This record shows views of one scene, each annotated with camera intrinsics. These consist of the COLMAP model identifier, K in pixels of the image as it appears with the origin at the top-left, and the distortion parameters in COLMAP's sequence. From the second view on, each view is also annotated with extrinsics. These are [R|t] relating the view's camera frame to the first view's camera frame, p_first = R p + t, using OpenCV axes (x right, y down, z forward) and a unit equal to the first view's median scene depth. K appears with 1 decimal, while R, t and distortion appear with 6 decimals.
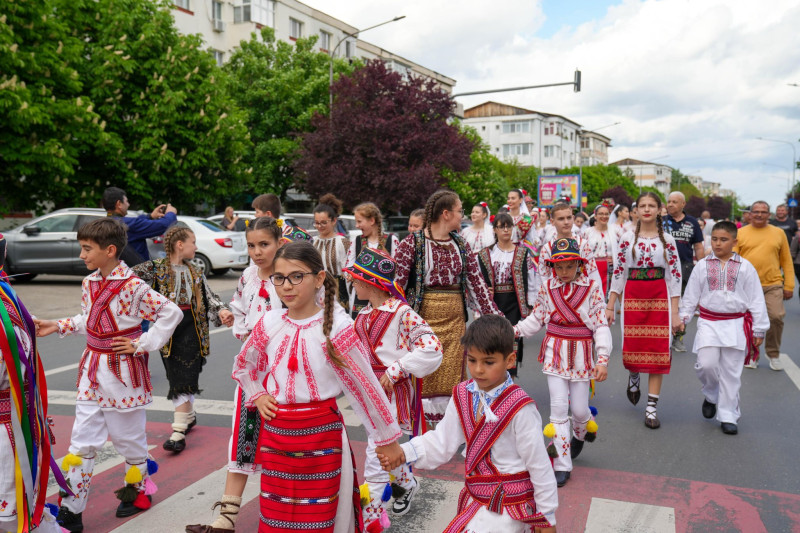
lens RADIAL K [[784.1, 0, 400.0], [0, 784.1, 266.5], [0, 0, 1]] dist [-0.015312, 0.002919]
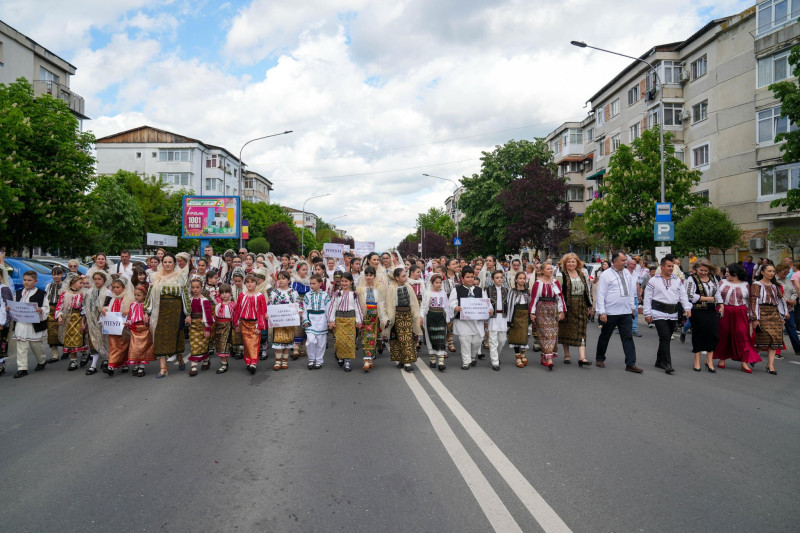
lens RADIAL K [[543.1, 0, 389.8], [0, 543.1, 266.1], [0, 0, 1]] dist [-0.145412, 0.119094]
pose [[0.884551, 0.003072, 0.466433, 0.083230], [0.016222, 0.999171, -0.037346, -0.020355], [-0.466161, 0.040601, 0.883768, 0.340634]]
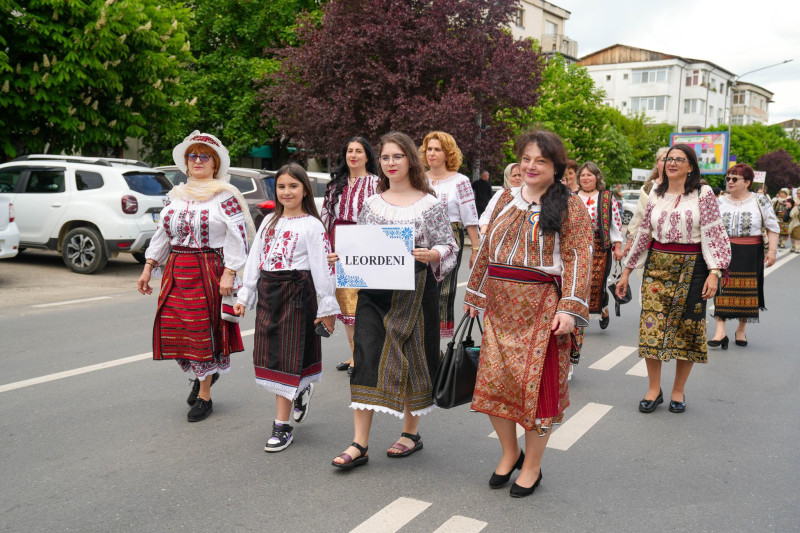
lens RADIAL K [[814.1, 0, 399.4], [0, 814.1, 269.8], [0, 0, 1]] dist [-0.003979, 0.189135]
pose [[0.987630, 0.039685, -0.151696, 0.028900], [-0.033281, 0.998454, 0.044523, -0.005977], [0.153229, -0.038924, 0.987424, 0.115330]]
